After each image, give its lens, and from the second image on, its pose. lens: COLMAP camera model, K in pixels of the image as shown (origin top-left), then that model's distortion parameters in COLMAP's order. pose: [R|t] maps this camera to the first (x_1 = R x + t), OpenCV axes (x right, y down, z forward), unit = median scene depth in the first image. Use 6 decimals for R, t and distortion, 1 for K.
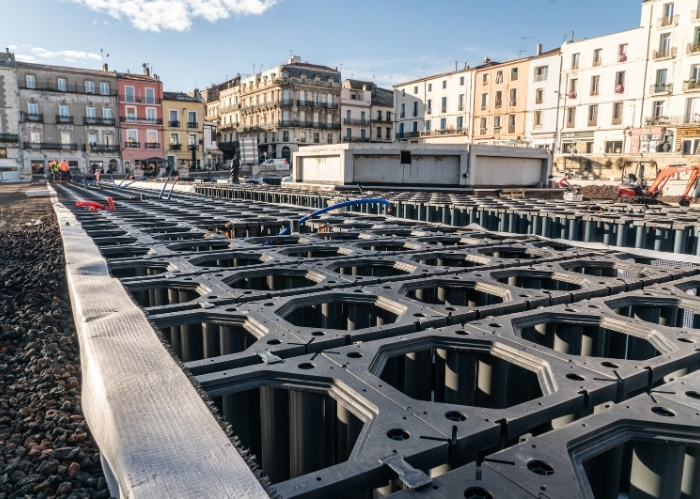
lens RADIAL K [[490.0, 0, 345.8], [0, 490.0, 248.4], [0, 0, 1]] dist [-0.035126, 0.027873]
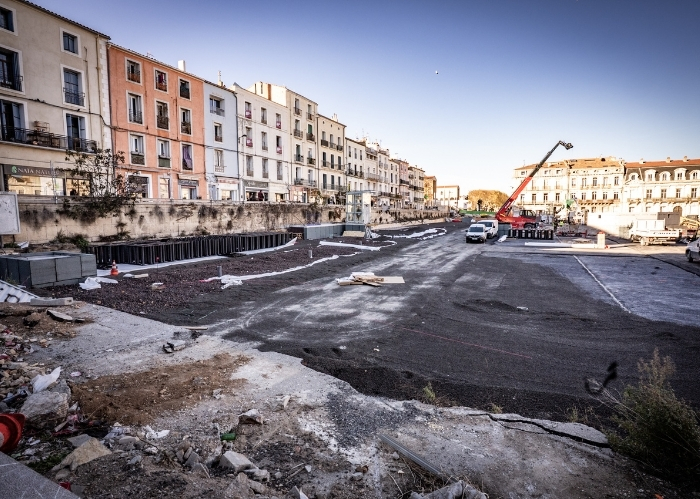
lens RADIAL K [[368.7, 0, 345.8], [0, 368.7, 264.8], [0, 0, 1]] dist [-0.040919, 0.003132]
pose [[-0.523220, -0.117376, 0.844076, -0.214675], [0.140287, 0.965094, 0.221164, -0.153075], [-0.840572, 0.234130, -0.488490, 0.900985]]
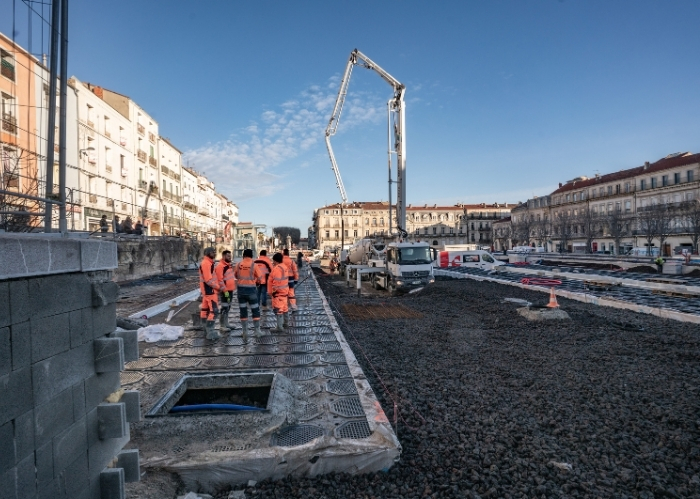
lens RADIAL K [[368.7, 0, 350.2], [0, 368.7, 243.9], [0, 0, 1]] dist [-0.040919, 0.003132]
pose [[-0.914786, 0.022064, 0.403336, -0.082637], [0.085202, 0.986582, 0.139272, -0.166384], [-0.394851, 0.161769, -0.904391, 0.977093]]
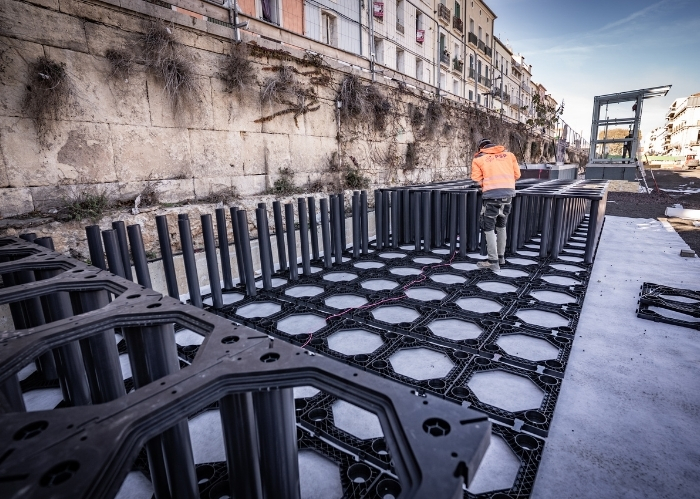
lens RADIAL K [[363.2, 0, 352.9], [0, 363.2, 251.1], [0, 0, 1]] dist [-0.025679, -0.000067]
pose [[-0.388696, -0.198353, 0.899762, 0.056830], [0.170867, 0.944094, 0.281941, -0.133997], [-0.905384, 0.263329, -0.333074, 0.873860]]
